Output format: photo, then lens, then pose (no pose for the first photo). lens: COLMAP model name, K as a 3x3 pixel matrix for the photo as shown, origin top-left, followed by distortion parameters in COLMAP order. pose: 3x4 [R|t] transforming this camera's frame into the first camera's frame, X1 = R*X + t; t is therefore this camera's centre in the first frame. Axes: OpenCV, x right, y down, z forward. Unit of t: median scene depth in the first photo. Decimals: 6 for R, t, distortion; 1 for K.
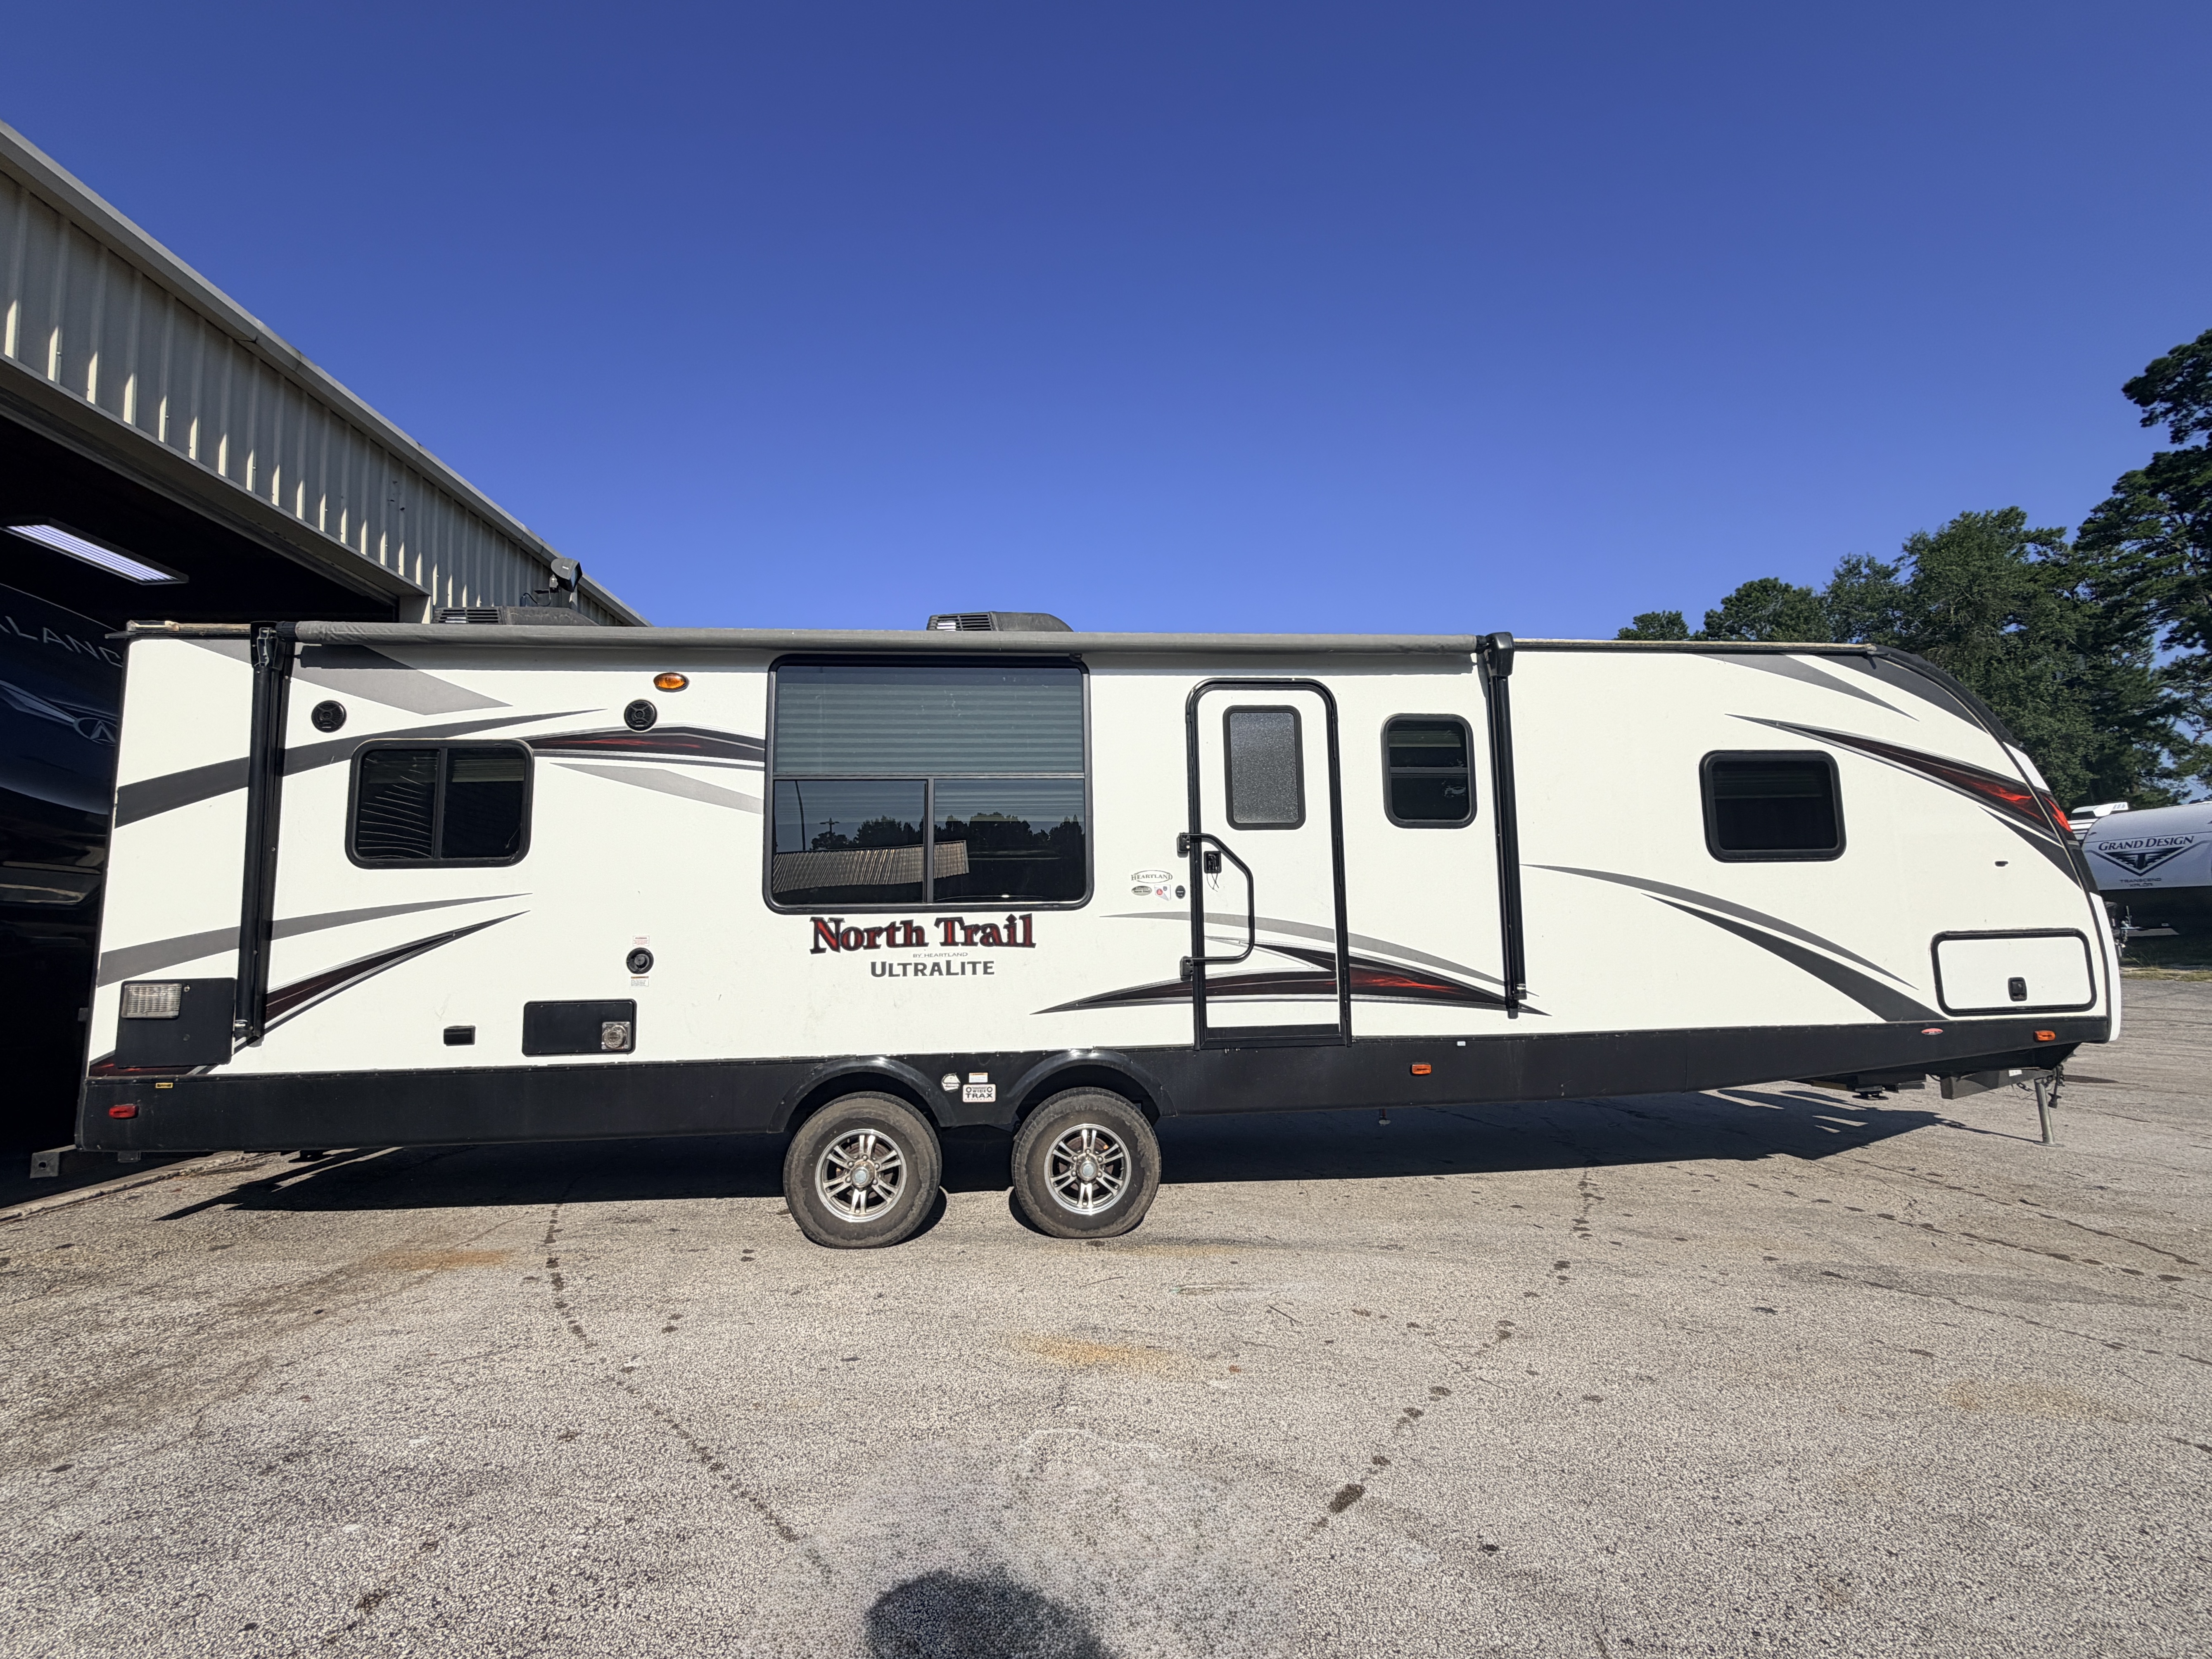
lens RADIAL K [[886.8, 0, 1106.0], [0, 886.8, 829.5], [0, 0, 1]] dist [0.001320, 0.000086]
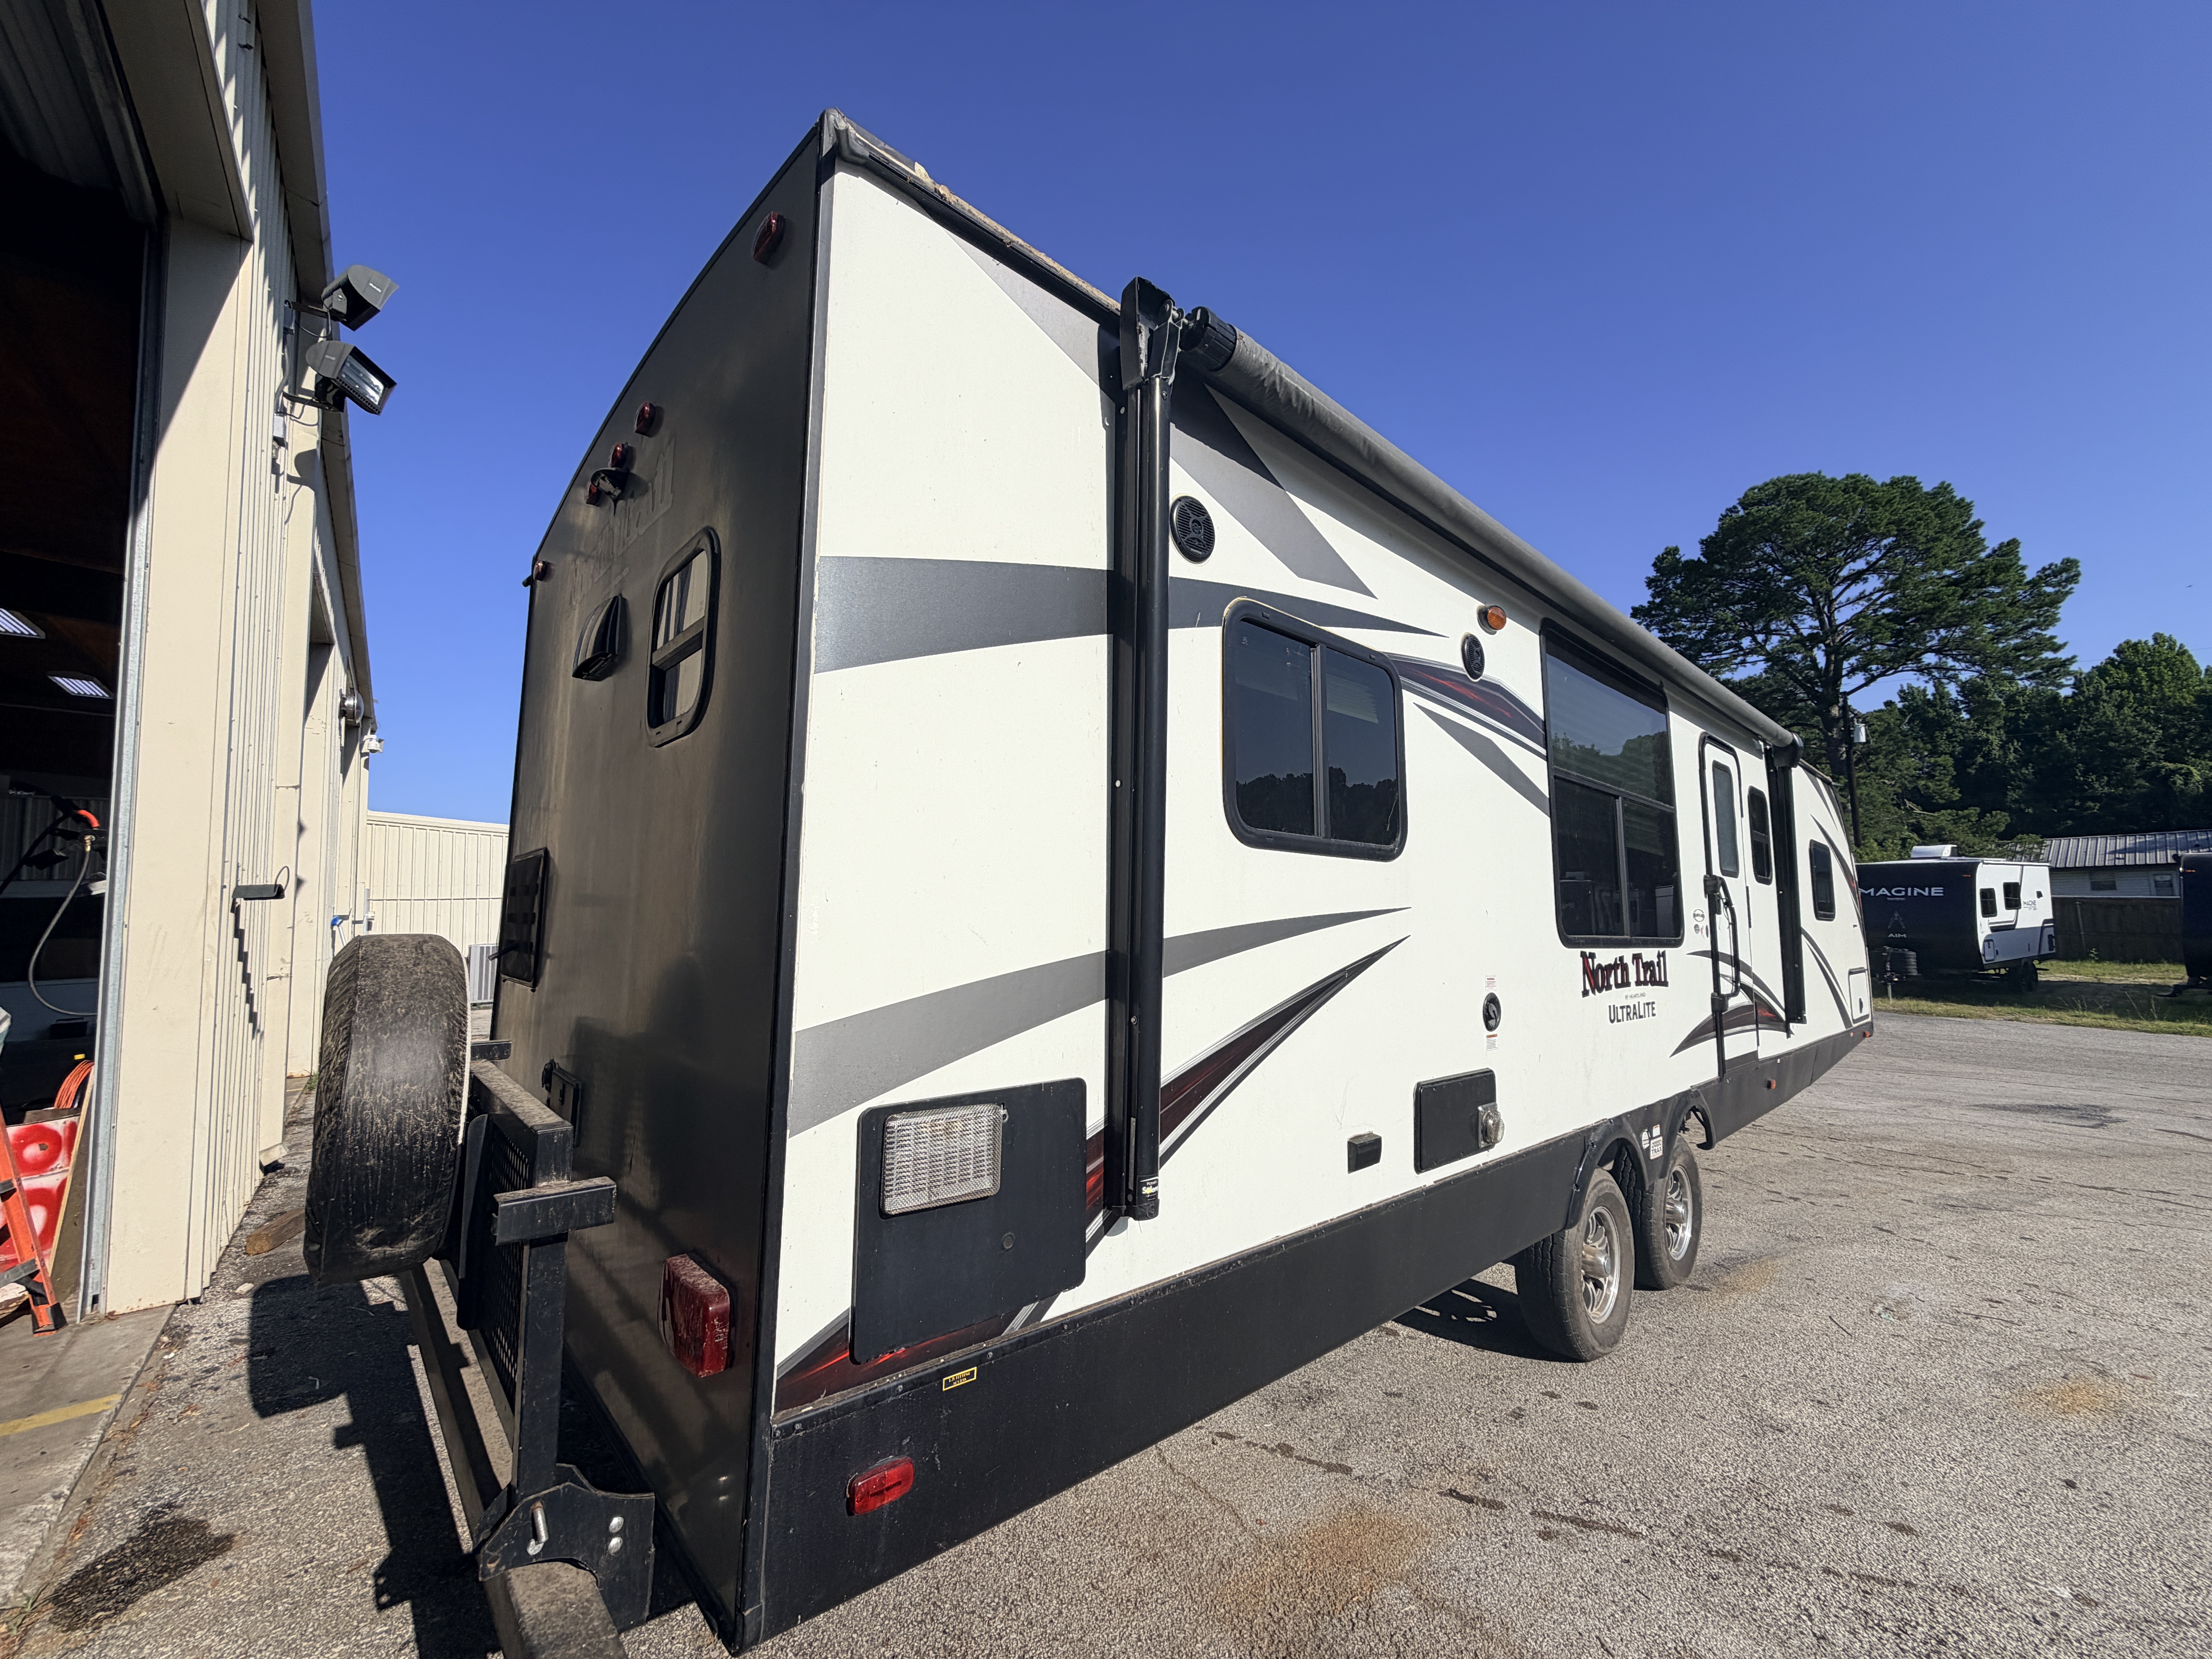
lens RADIAL K [[835.4, 0, 1106.0], [0, 835.4, 829.5], [0, 0, 1]] dist [-0.000137, 0.000265]
pose [[0.816631, 0.102356, 0.568012, -1.190145], [-0.099756, 0.994369, -0.035766, 0.061622], [-0.568474, -0.027455, 0.822243, 0.657902]]
